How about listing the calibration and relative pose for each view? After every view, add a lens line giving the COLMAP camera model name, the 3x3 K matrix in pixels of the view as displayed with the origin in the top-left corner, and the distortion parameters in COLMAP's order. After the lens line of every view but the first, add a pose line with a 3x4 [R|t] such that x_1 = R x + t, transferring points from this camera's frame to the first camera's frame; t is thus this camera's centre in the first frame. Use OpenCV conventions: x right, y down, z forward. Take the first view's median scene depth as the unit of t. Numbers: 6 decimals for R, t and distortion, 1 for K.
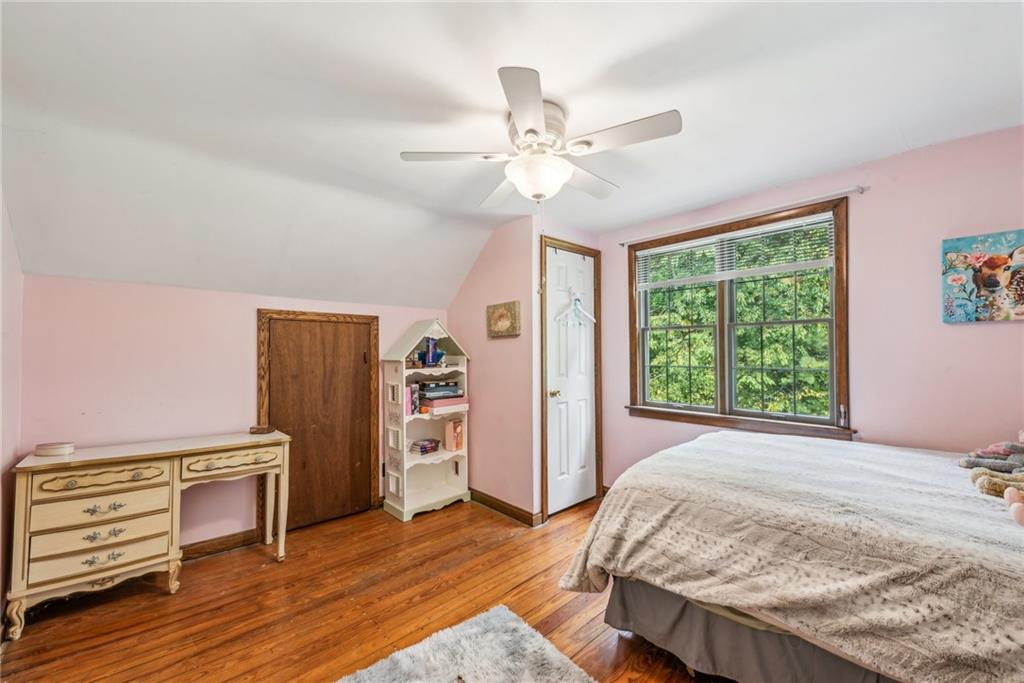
lens RADIAL K [[410.8, 0, 509.9], [0, 410.8, 342.5], [0, 0, 1]] dist [0.011898, -0.001416]
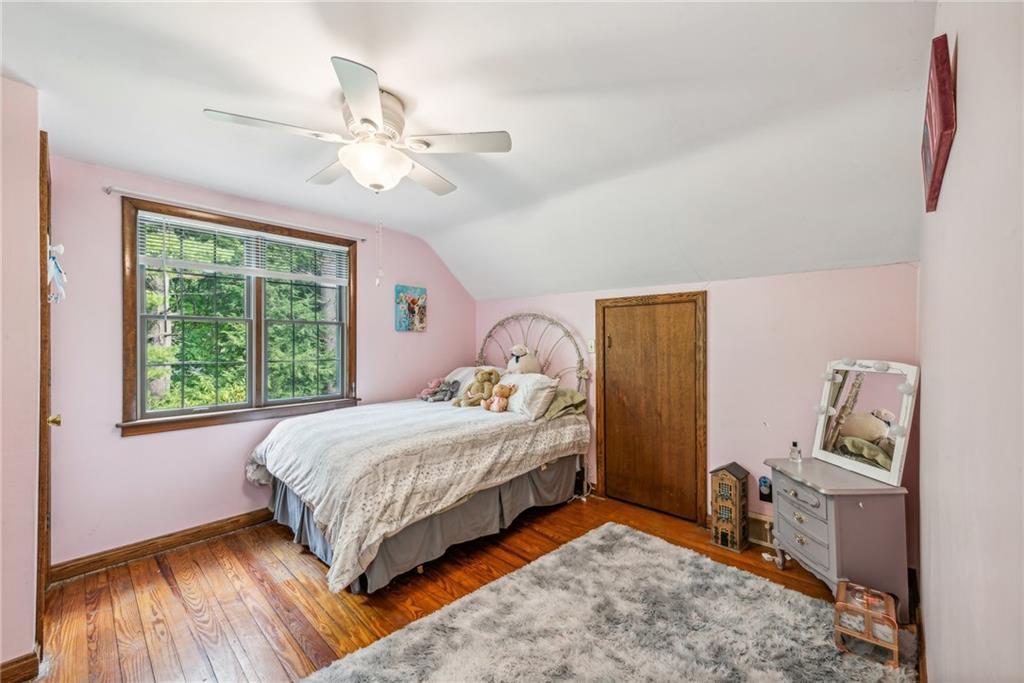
lens RADIAL K [[410.8, 0, 510.0], [0, 410.8, 343.1], [0, 0, 1]] dist [0.011898, -0.001416]
pose [[-0.078983, 0.012664, 0.996796, -0.826134], [-0.014698, 0.999796, -0.013867, 0.027849], [-0.996768, -0.015747, -0.078780, 0.680810]]
